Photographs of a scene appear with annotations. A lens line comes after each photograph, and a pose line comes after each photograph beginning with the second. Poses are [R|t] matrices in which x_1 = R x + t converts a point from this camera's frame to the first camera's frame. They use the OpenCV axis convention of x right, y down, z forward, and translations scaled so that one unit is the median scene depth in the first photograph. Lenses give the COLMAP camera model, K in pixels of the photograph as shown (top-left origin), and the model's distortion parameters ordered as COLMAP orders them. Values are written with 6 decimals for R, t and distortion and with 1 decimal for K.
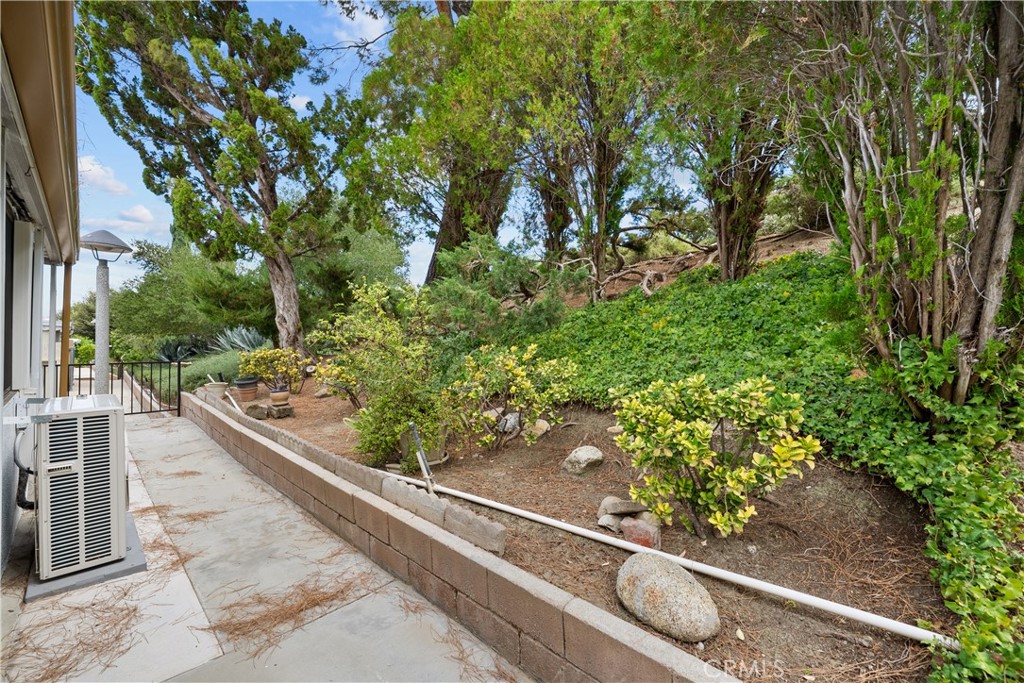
lens RADIAL K [[414.1, 0, 512.0], [0, 414.1, 341.5], [0, 0, 1]] dist [-0.002317, -0.000269]
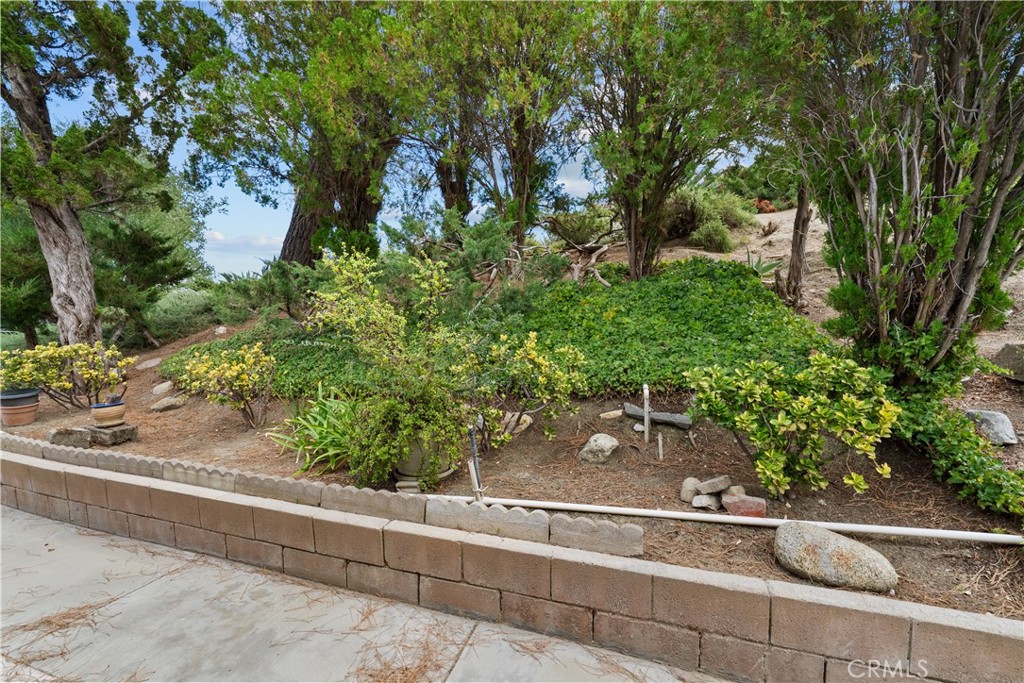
lens RADIAL K [[414.1, 0, 512.0], [0, 414.1, 341.5], [0, 0, 1]] dist [-0.002317, -0.000269]
pose [[0.906053, -0.009882, 0.423050, -0.468378], [0.004462, 0.999895, 0.013800, 0.018208], [-0.423142, -0.010615, 0.906001, 0.211967]]
